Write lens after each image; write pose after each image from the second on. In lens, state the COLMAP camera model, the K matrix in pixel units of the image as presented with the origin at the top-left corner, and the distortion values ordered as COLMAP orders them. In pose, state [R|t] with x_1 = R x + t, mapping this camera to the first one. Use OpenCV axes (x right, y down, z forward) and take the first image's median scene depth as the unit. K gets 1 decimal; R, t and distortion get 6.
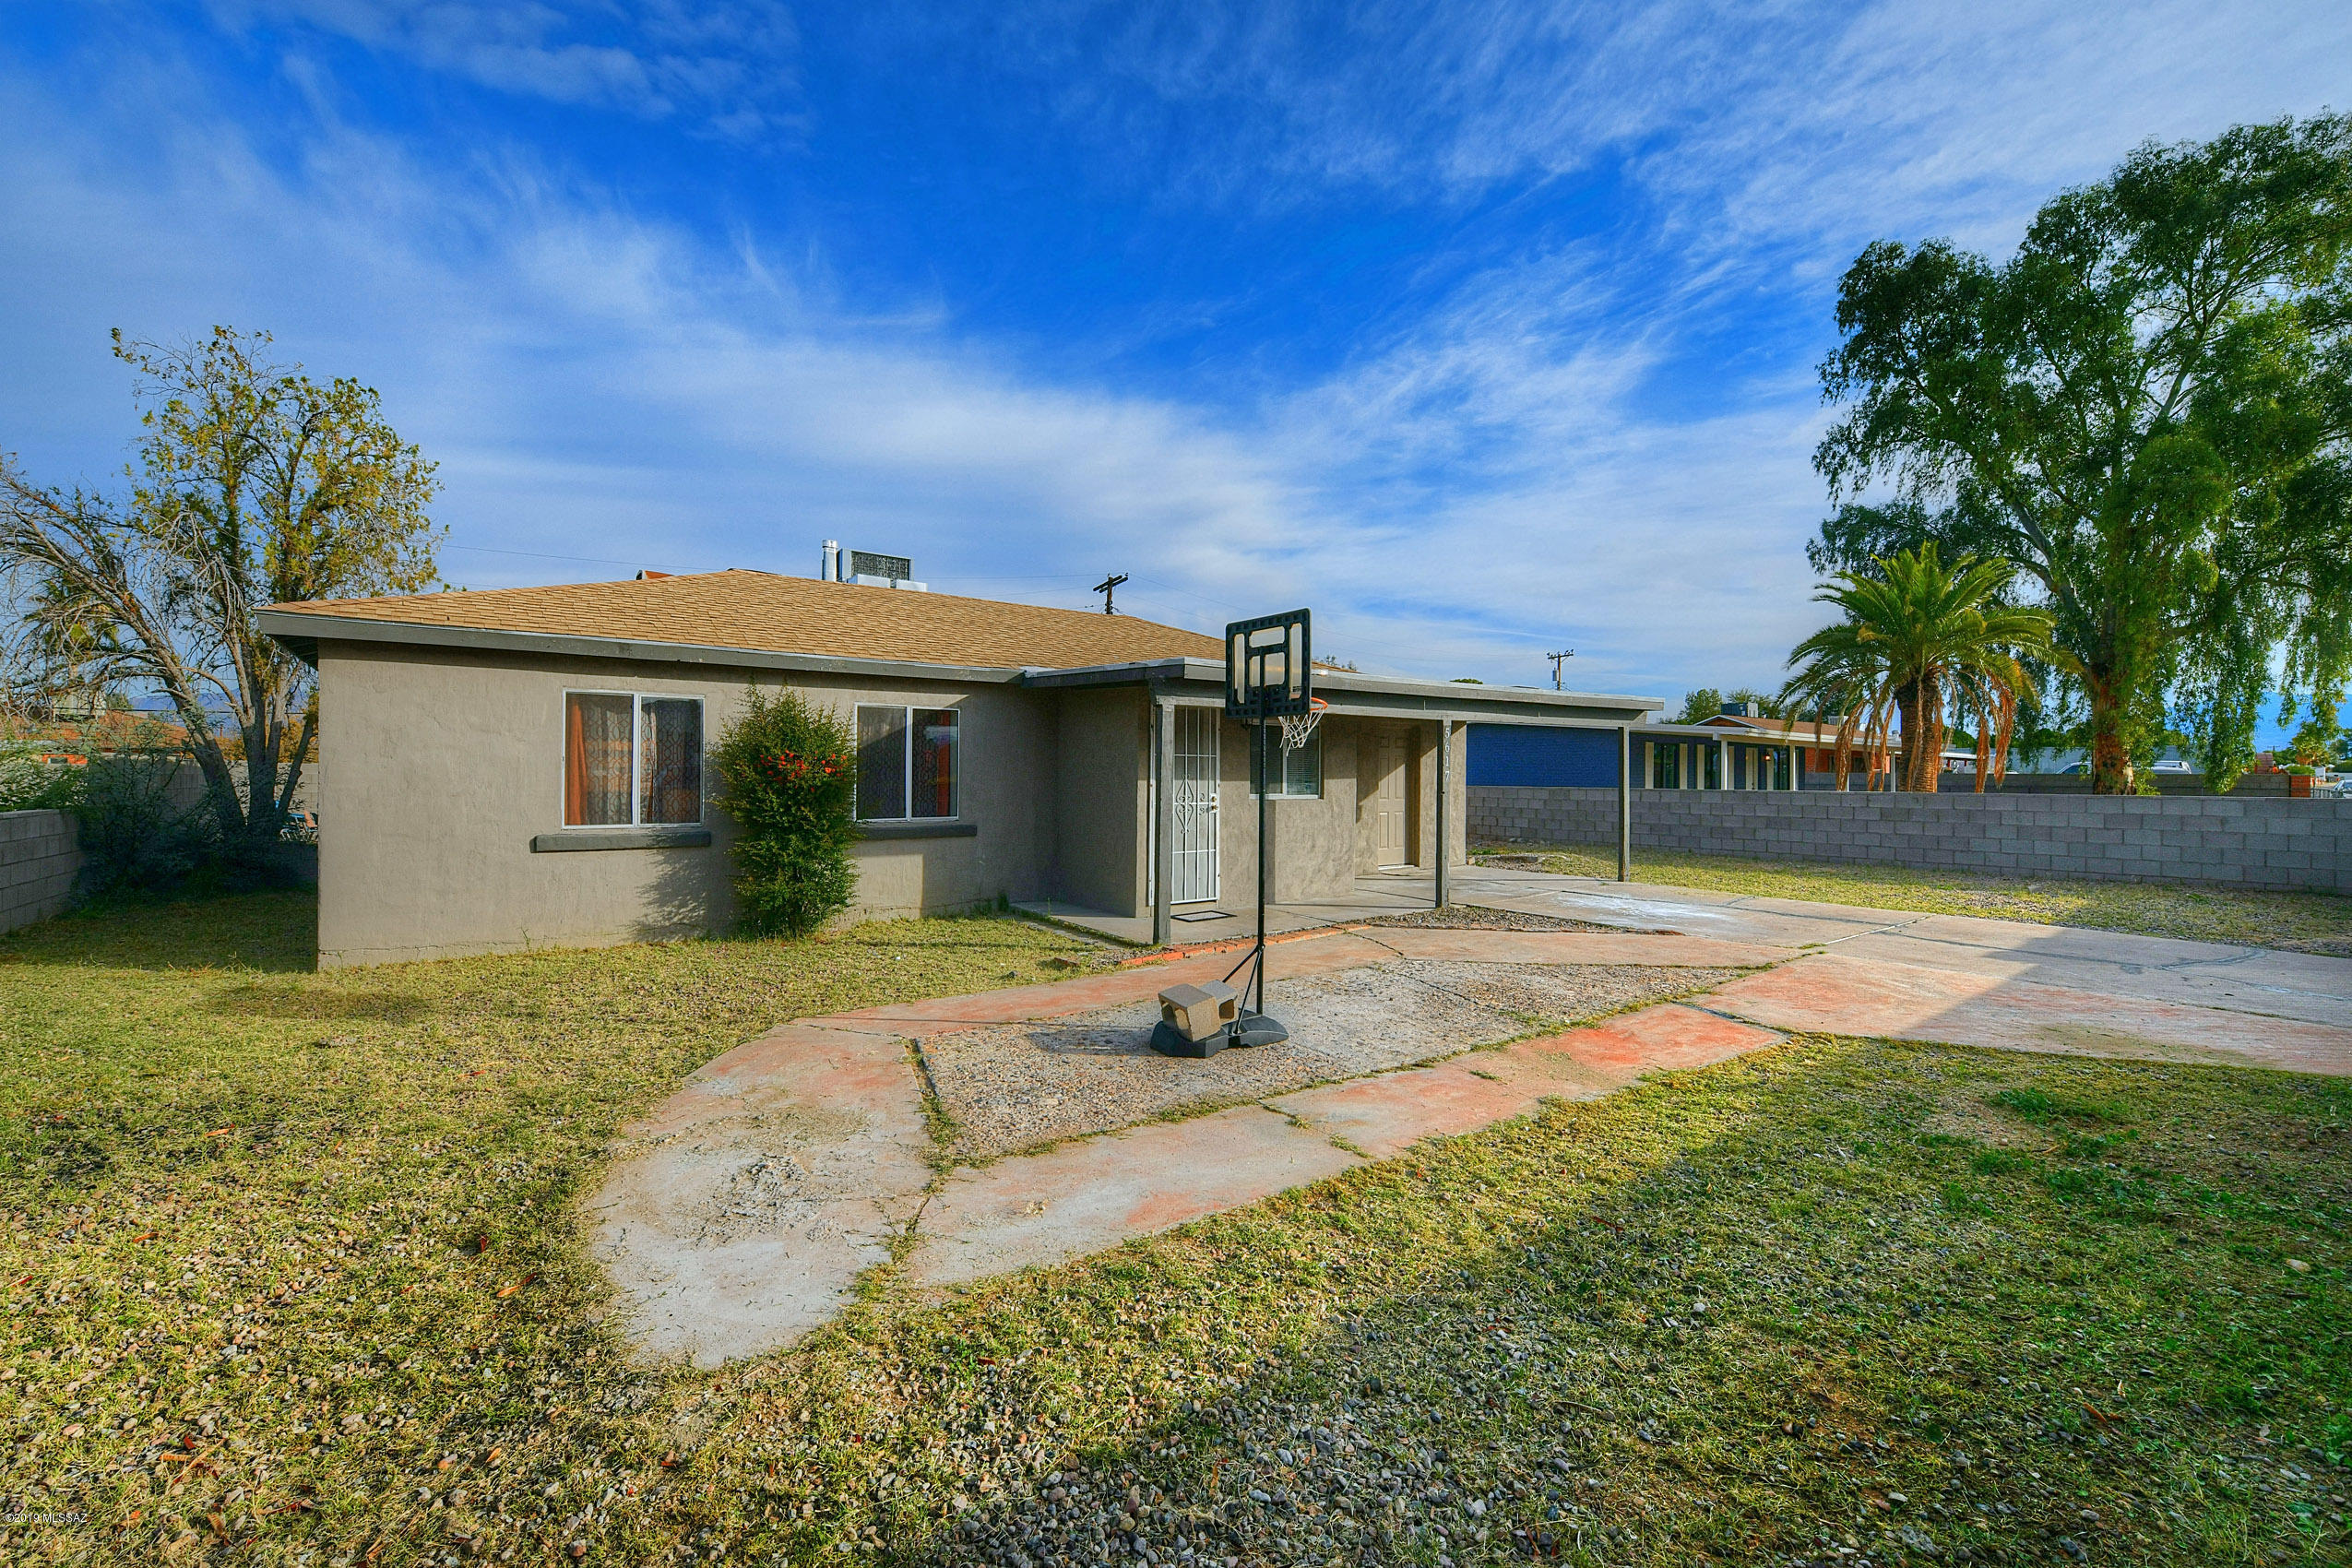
lens RADIAL K [[971.3, 0, 1163.4], [0, 971.3, 764.5], [0, 0, 1]] dist [-0.008724, -0.000280]
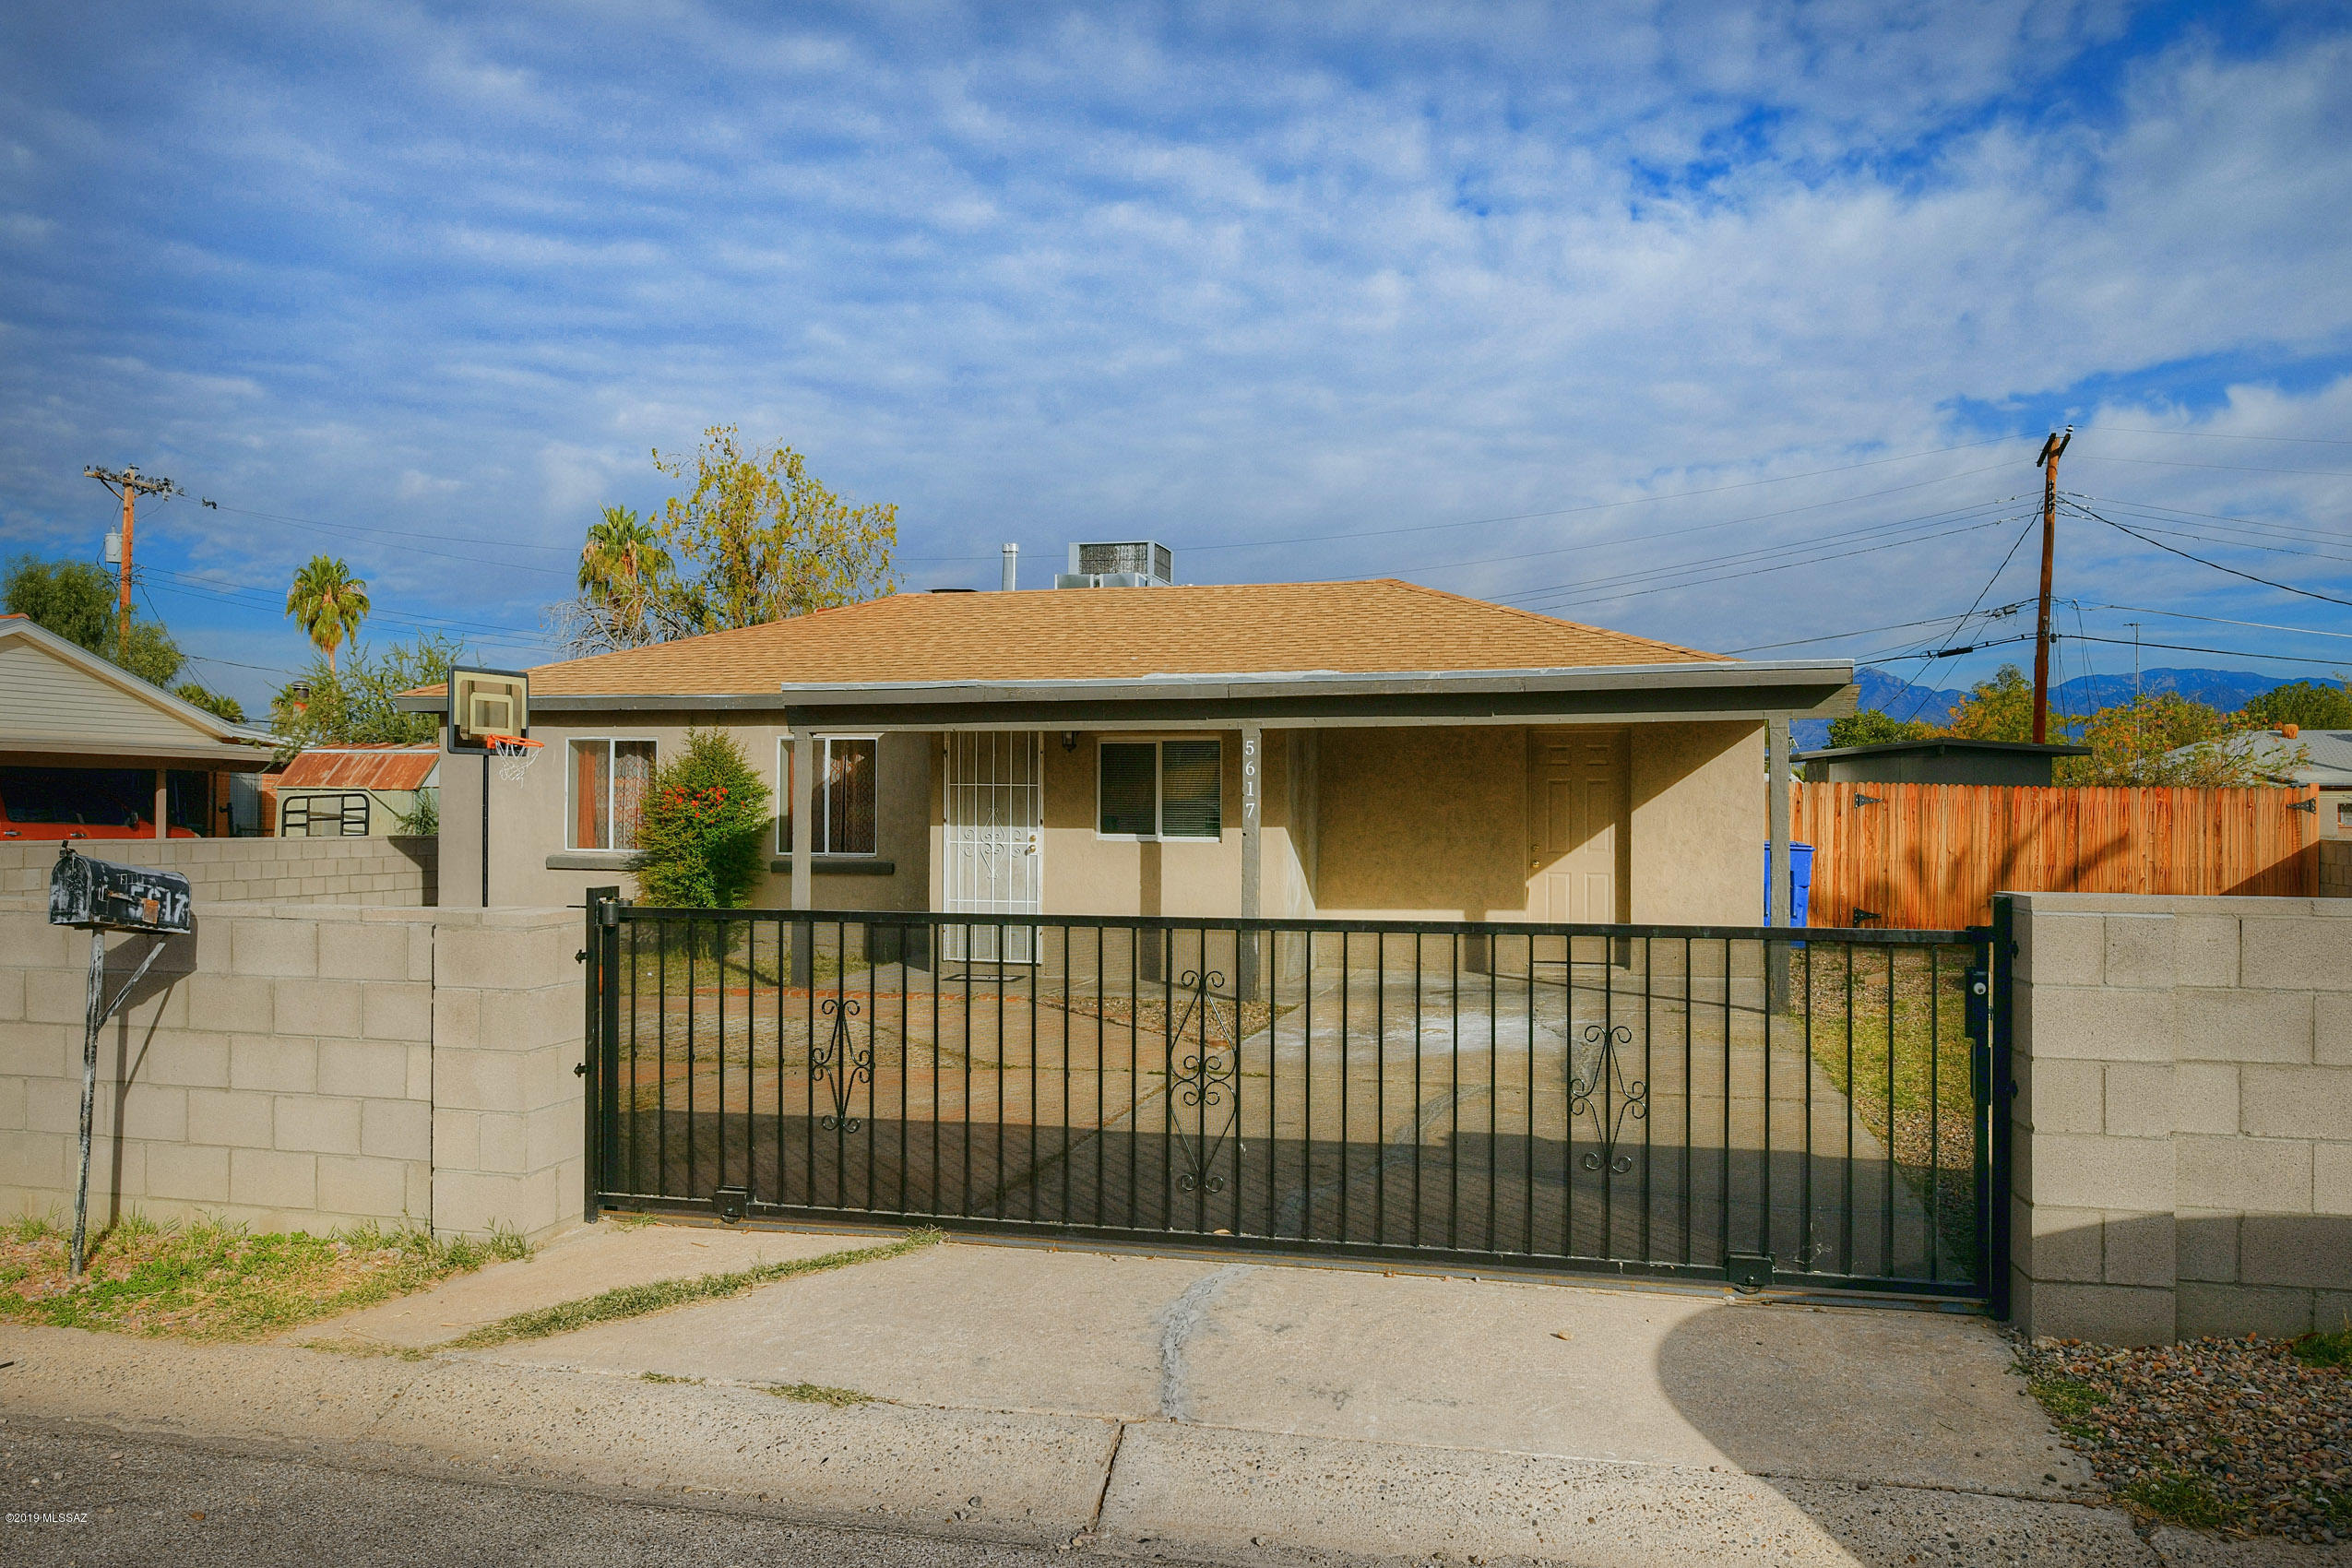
lens RADIAL K [[1699.3, 0, 1174.8], [0, 1699.3, 794.2], [0, 0, 1]] dist [-0.038089, 0.041783]
pose [[0.606843, -0.005457, -0.794803, 0.994464], [0.003153, 0.999985, -0.004459, 0.004102], [0.794816, 0.000200, 0.606851, 0.189828]]
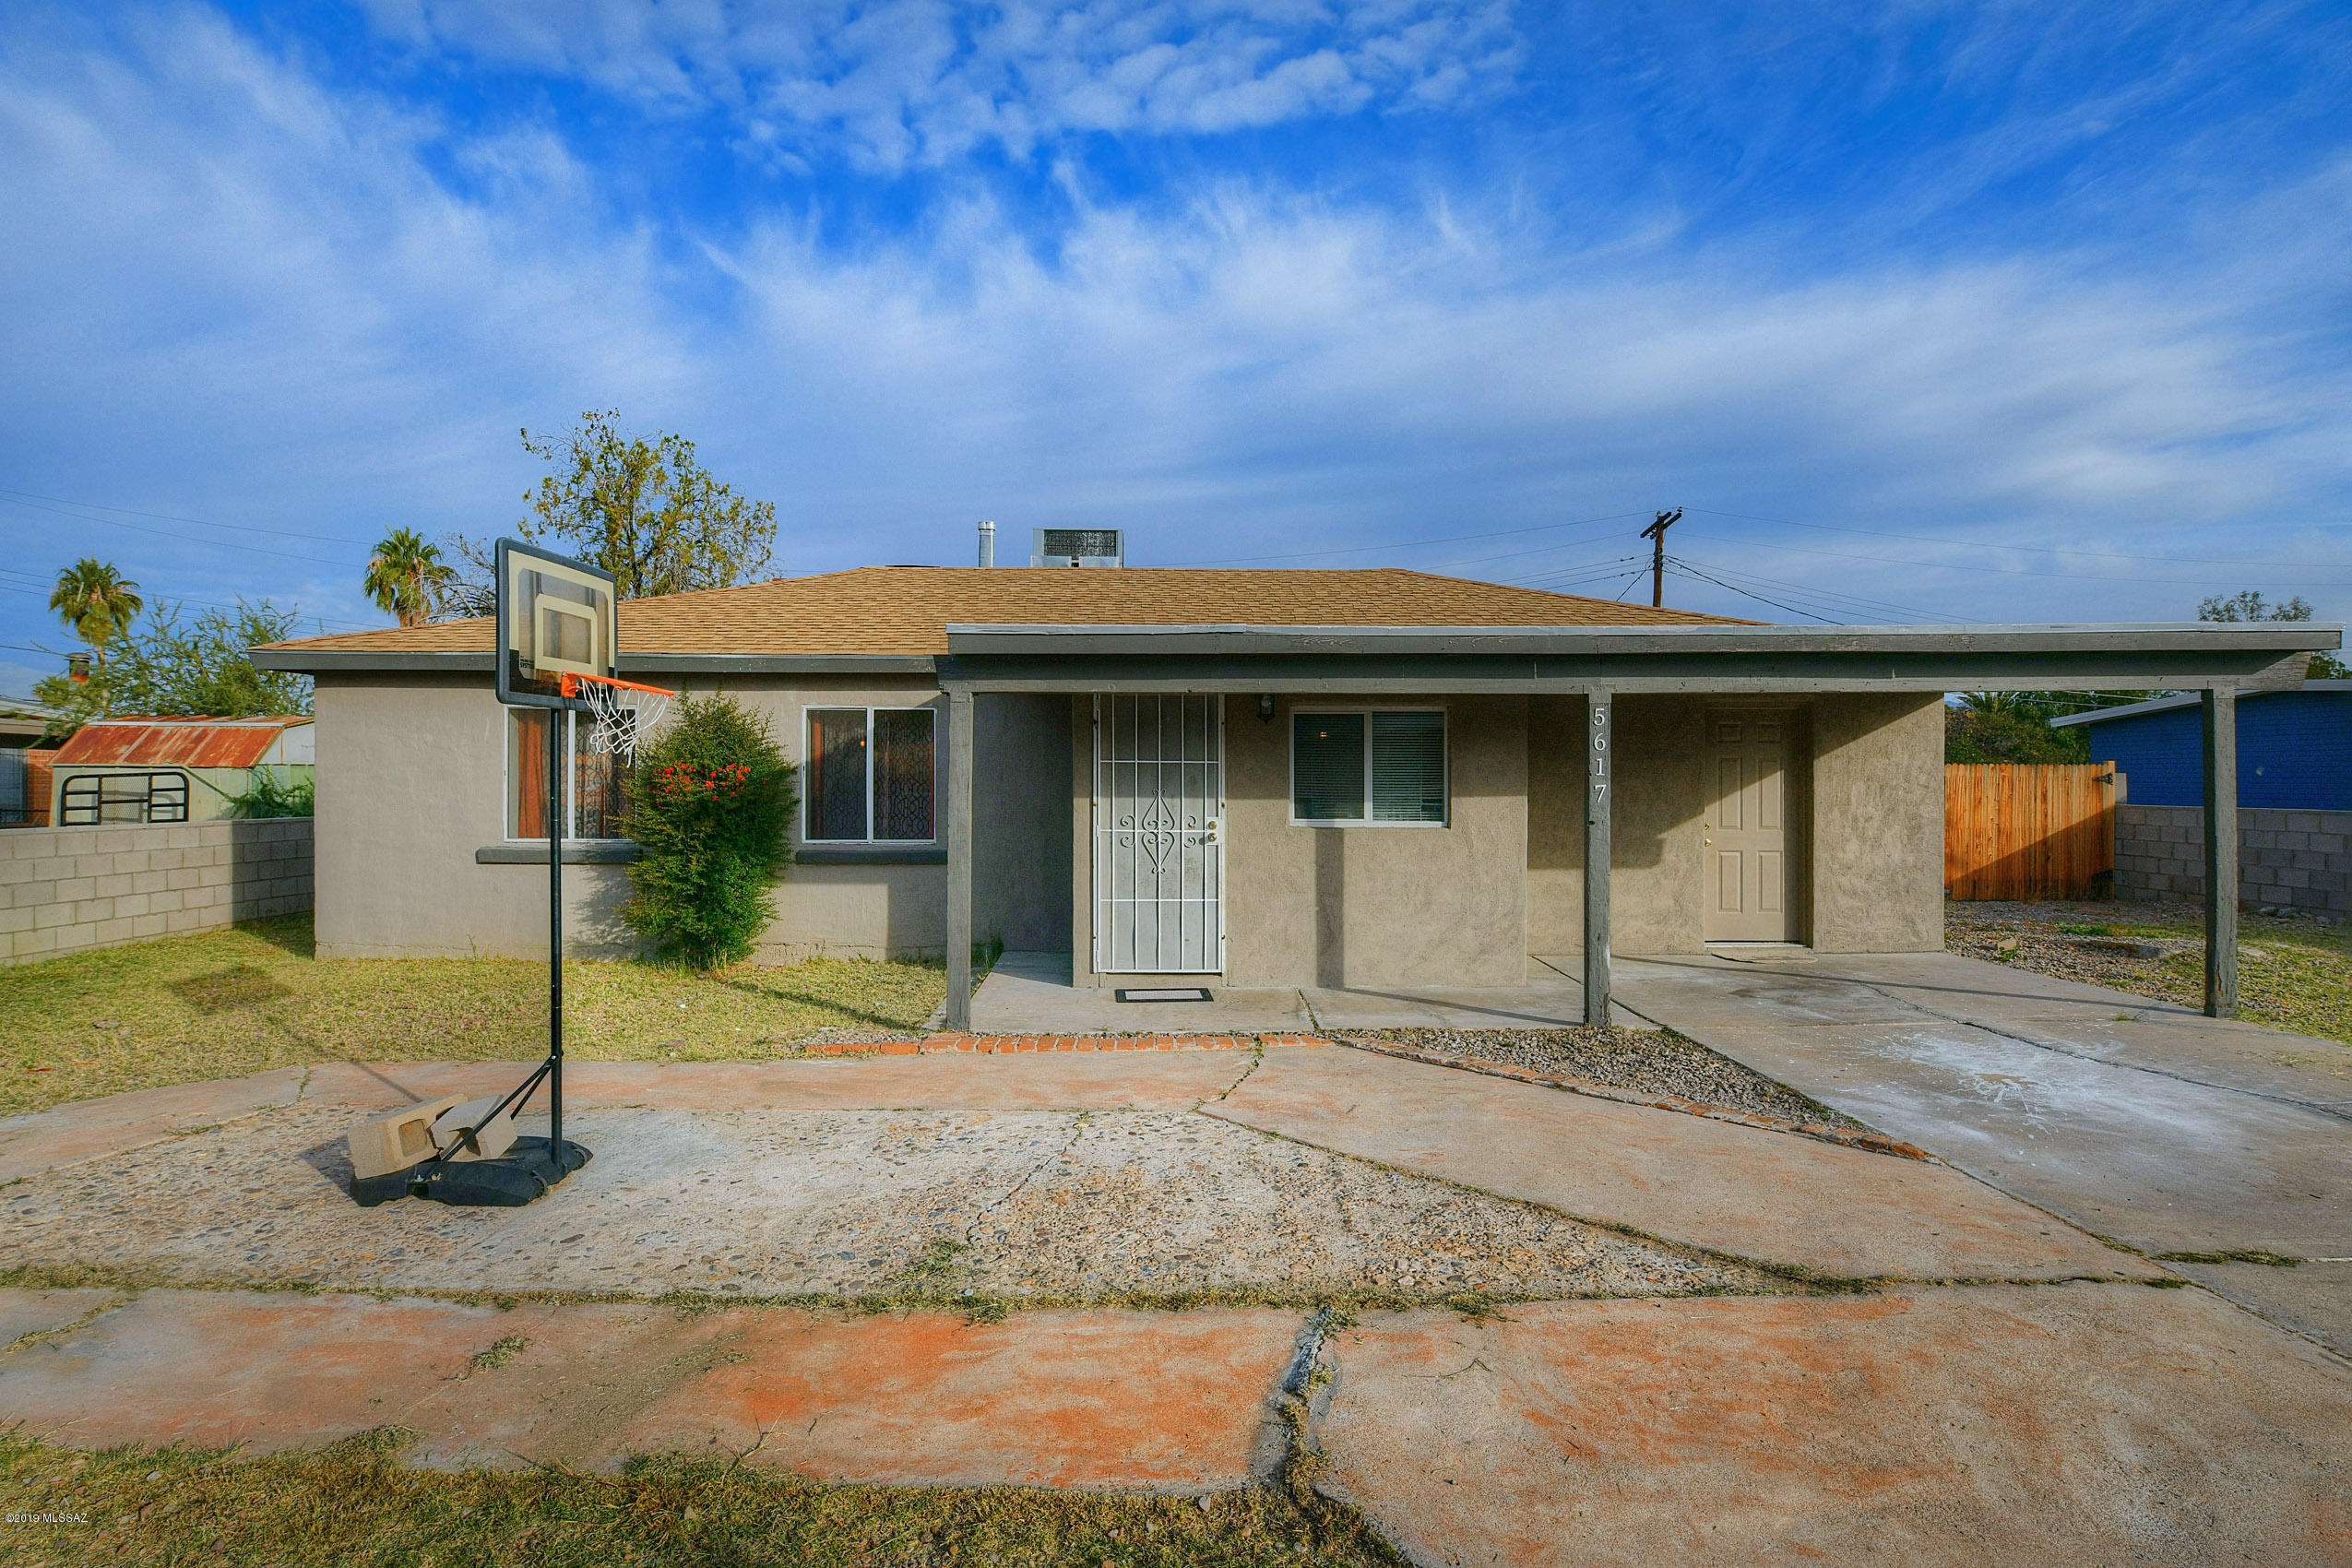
lens RADIAL K [[1107.5, 0, 1149.7], [0, 1107.5, 771.9], [0, 0, 1]] dist [0.002618, 0.000044]
pose [[0.813385, -0.004836, -0.581706, 0.383147], [0.005879, 0.999983, -0.000093, -0.001712], [0.581696, -0.003344, 0.813399, 0.278463]]
